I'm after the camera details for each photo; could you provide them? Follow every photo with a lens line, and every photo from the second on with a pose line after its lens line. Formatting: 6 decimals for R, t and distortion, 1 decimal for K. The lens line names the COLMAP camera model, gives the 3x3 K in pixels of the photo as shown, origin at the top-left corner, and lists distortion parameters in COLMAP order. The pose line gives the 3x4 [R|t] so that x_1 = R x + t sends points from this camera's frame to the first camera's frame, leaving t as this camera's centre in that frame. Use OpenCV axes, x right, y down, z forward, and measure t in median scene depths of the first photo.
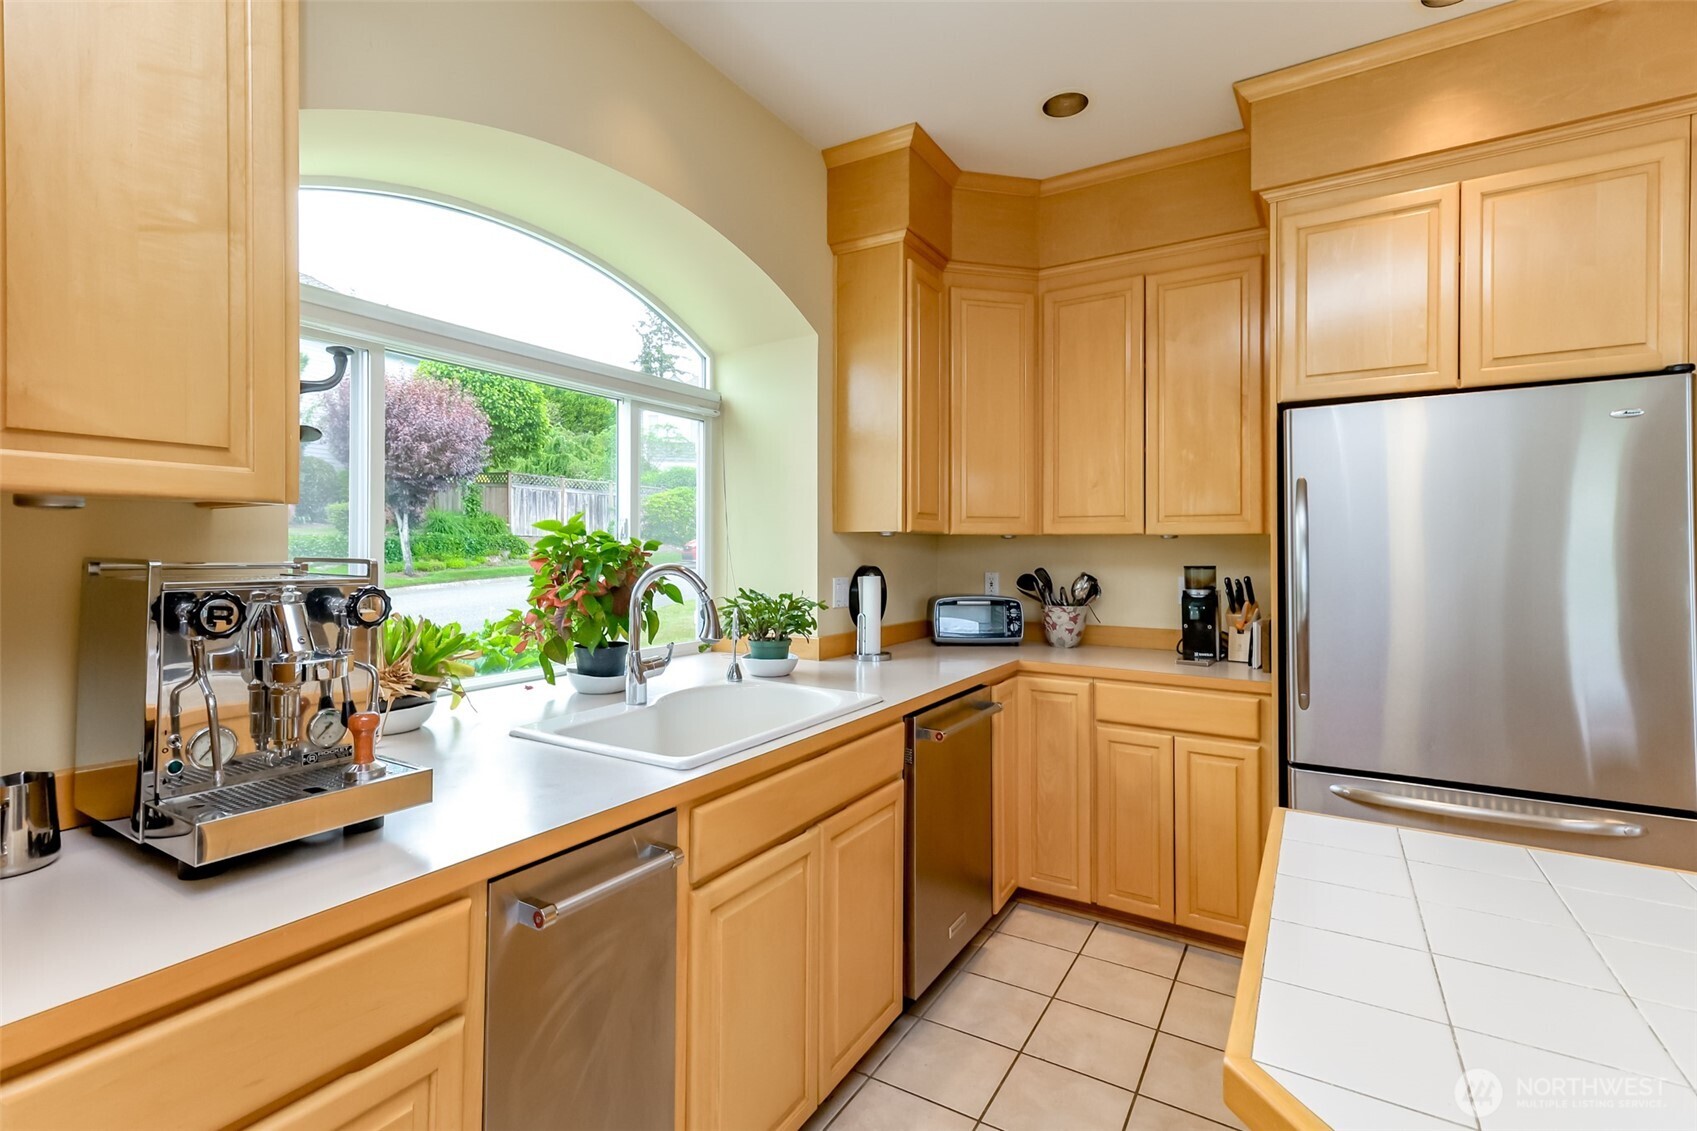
lens RADIAL K [[763.0, 0, 859.2], [0, 763.0, 546.1], [0, 0, 1]] dist [0.008770, 0.000153]
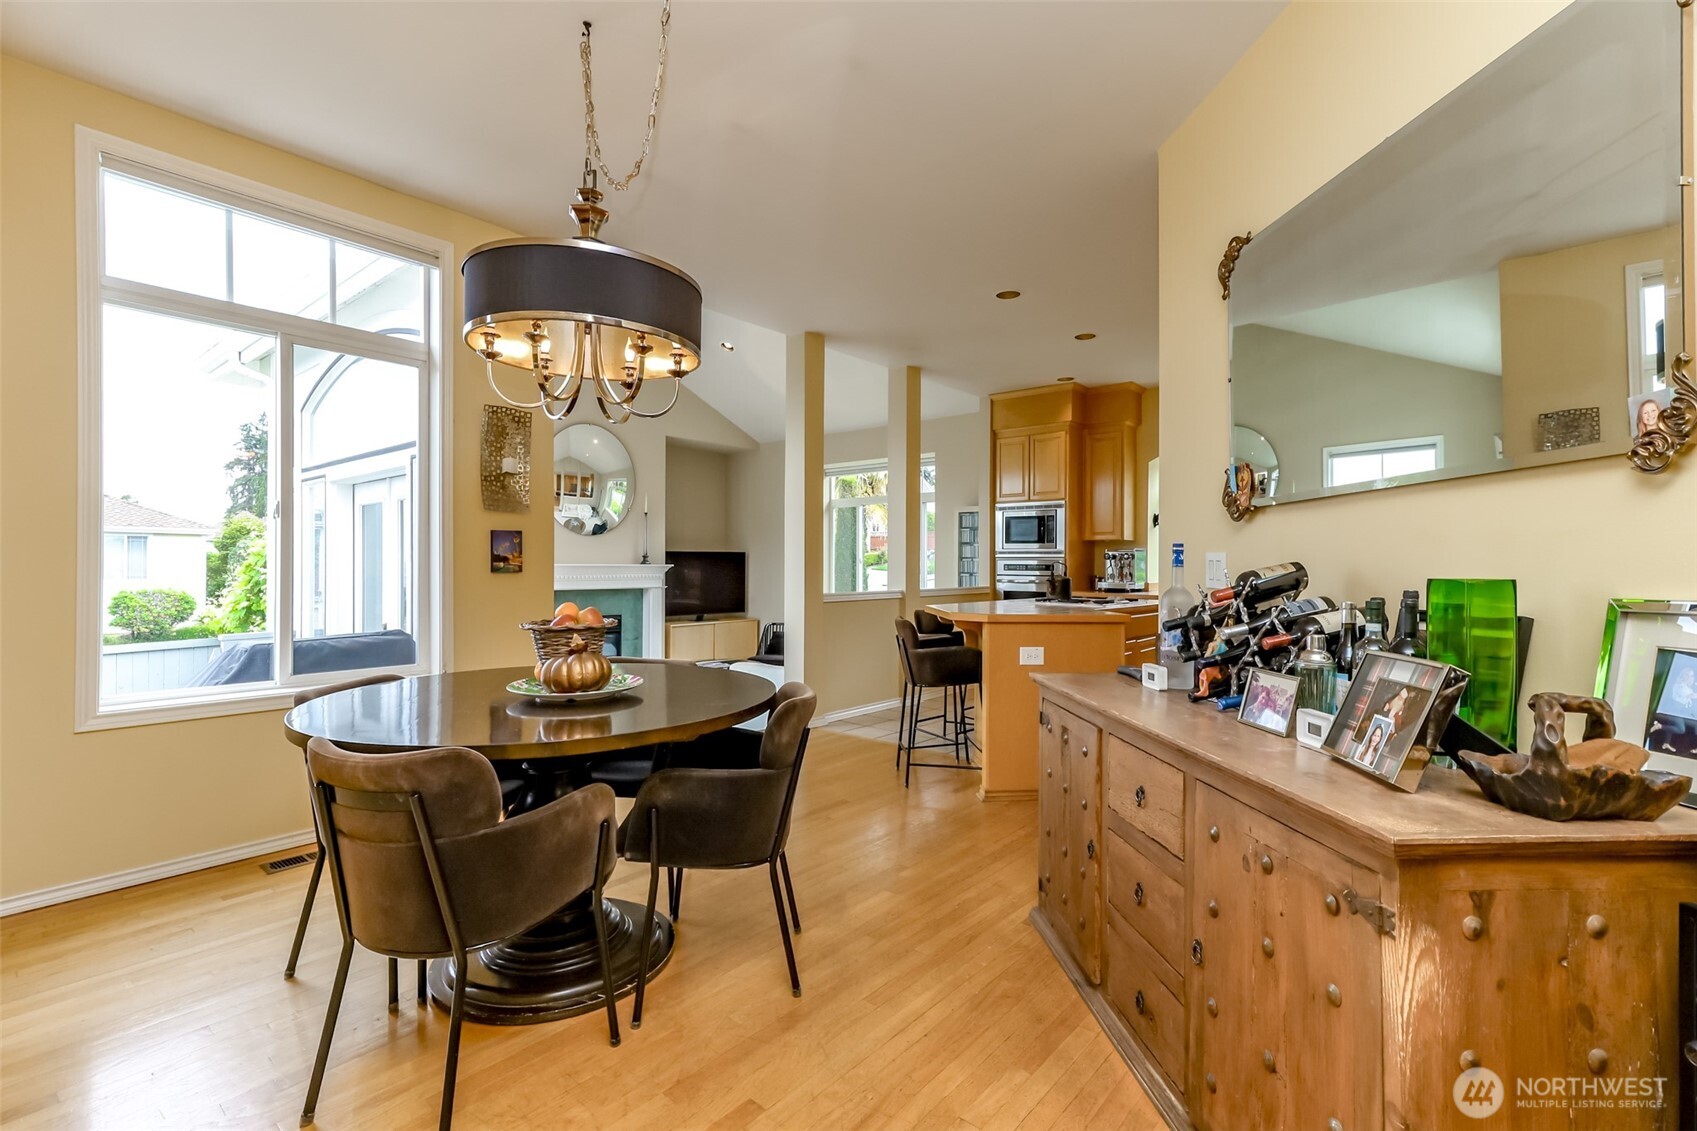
lens RADIAL K [[758.2, 0, 848.5], [0, 758.2, 565.5], [0, 0, 1]] dist [0.016585, -0.000140]
pose [[-0.190354, 0.001787, -0.981714, 2.347710], [0.000823, 0.999998, 0.001660, 0.059550], [0.981715, -0.000492, -0.190355, -0.021201]]
